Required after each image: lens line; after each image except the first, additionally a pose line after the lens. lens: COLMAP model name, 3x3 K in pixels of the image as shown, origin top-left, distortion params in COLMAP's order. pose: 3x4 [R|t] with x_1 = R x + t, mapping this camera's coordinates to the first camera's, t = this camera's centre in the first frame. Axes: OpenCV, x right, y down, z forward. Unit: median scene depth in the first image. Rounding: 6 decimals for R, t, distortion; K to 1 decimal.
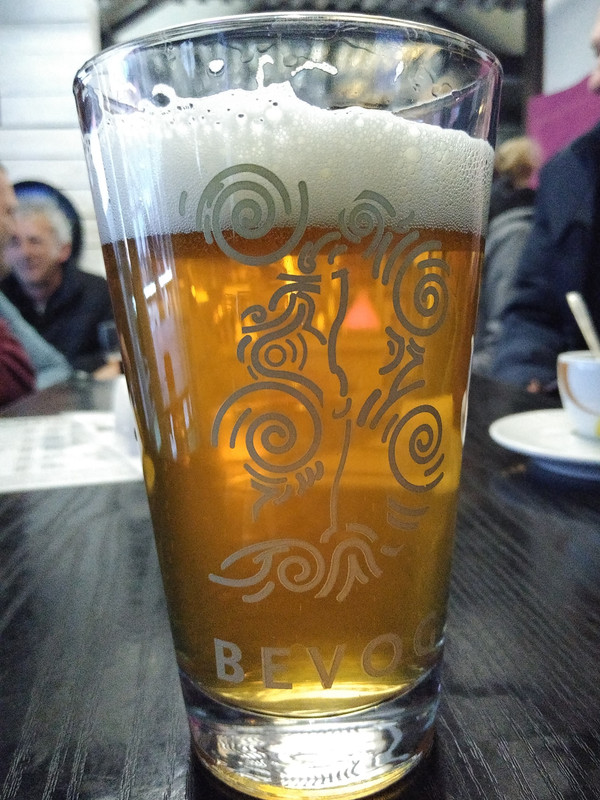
lens RADIAL K [[655.4, 0, 316.2], [0, 655.4, 399.2], [0, 0, 1]] dist [0.095391, -0.224125]
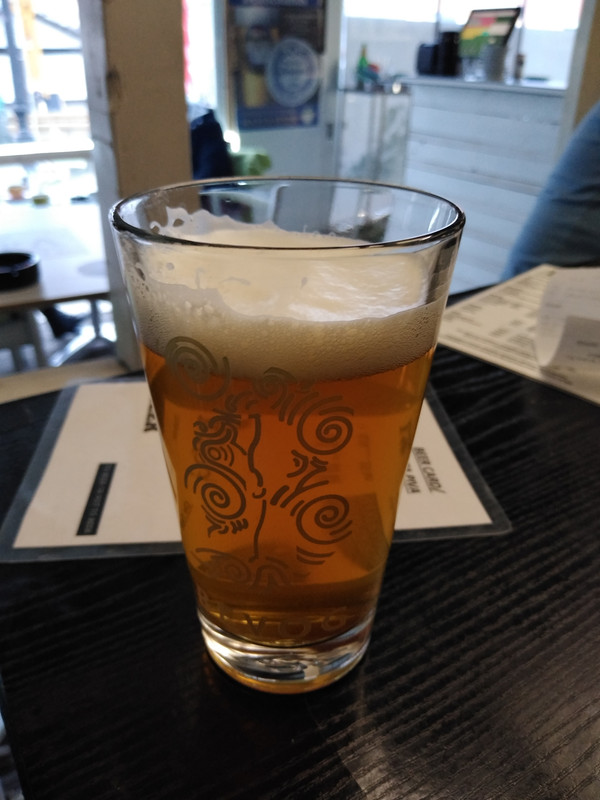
lens RADIAL K [[655.4, 0, 316.2], [0, 655.4, 399.2], [0, 0, 1]] dist [0.095391, -0.224125]
pose [[0.928065, 0.219775, -0.300658, 0.548430], [-0.104751, 0.928764, 0.355563, -0.708610], [0.357384, -0.298491, 0.884975, -0.156093]]
